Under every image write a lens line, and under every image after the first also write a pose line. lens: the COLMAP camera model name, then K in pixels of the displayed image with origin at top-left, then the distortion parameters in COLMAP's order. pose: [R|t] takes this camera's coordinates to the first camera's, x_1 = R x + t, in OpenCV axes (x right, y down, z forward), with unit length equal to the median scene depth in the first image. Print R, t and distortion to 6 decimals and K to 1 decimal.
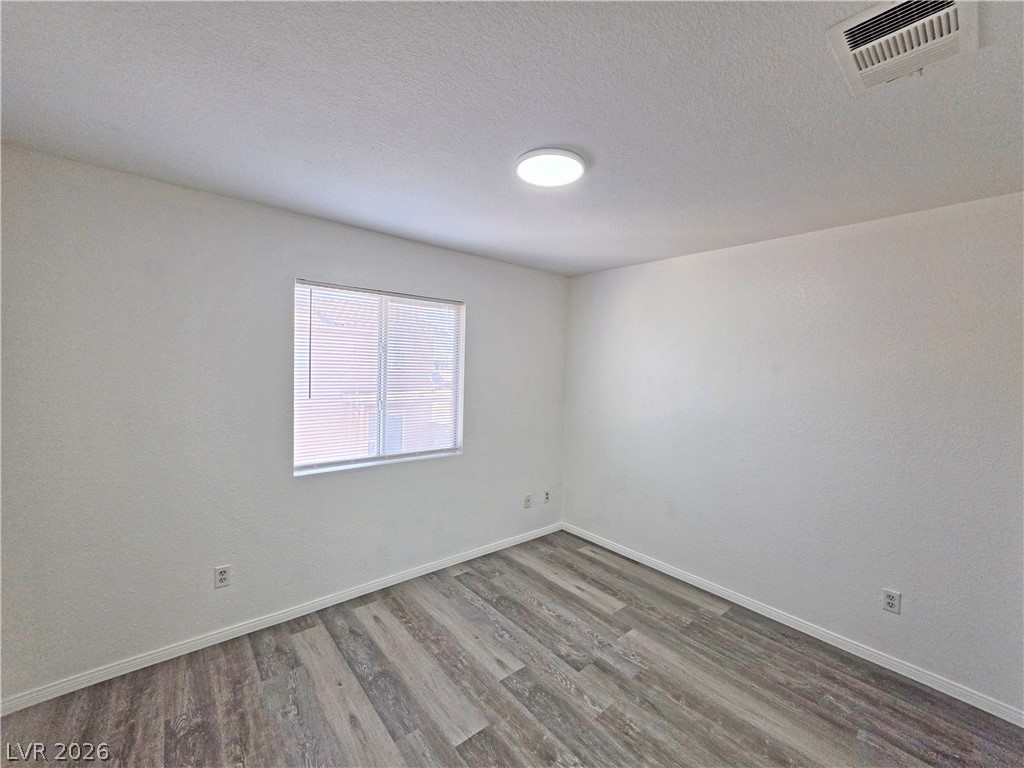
lens RADIAL K [[409.2, 0, 511.0], [0, 409.2, 394.6], [0, 0, 1]] dist [-0.003010, 0.001016]
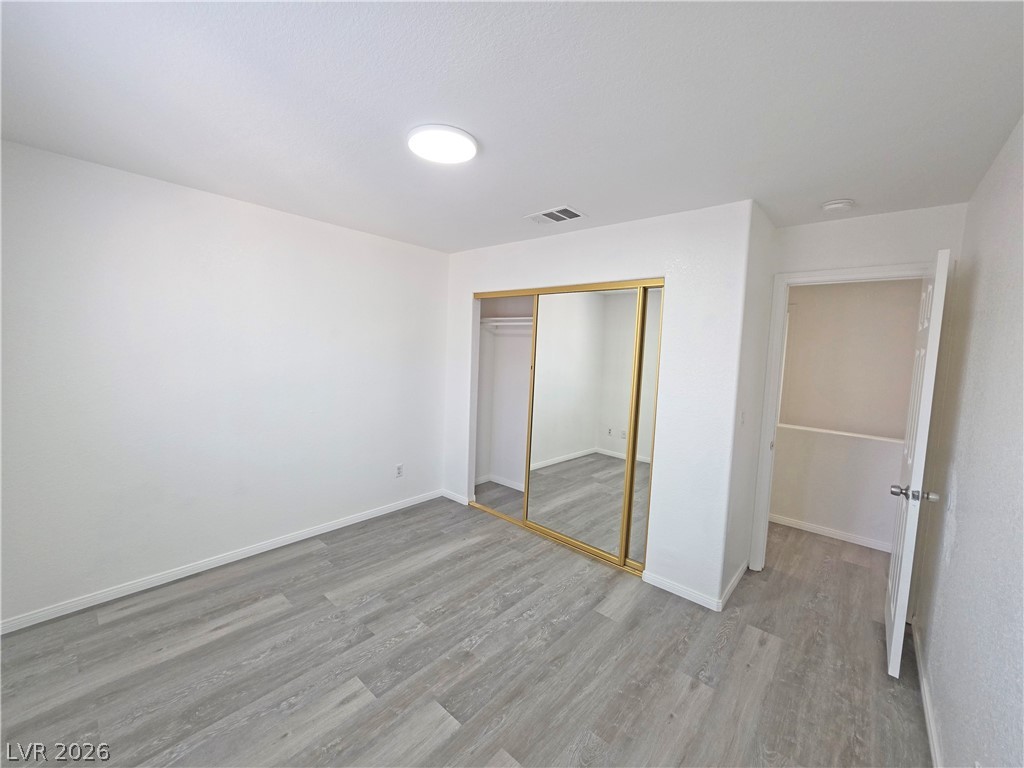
lens RADIAL K [[409.2, 0, 512.3], [0, 409.2, 375.8], [0, 0, 1]] dist [-0.003010, 0.001016]
pose [[-0.139656, -0.106134, 0.984496, -0.812825], [0.023249, 0.993614, 0.110415, -0.073262], [-0.989927, 0.038309, -0.136297, 0.760442]]
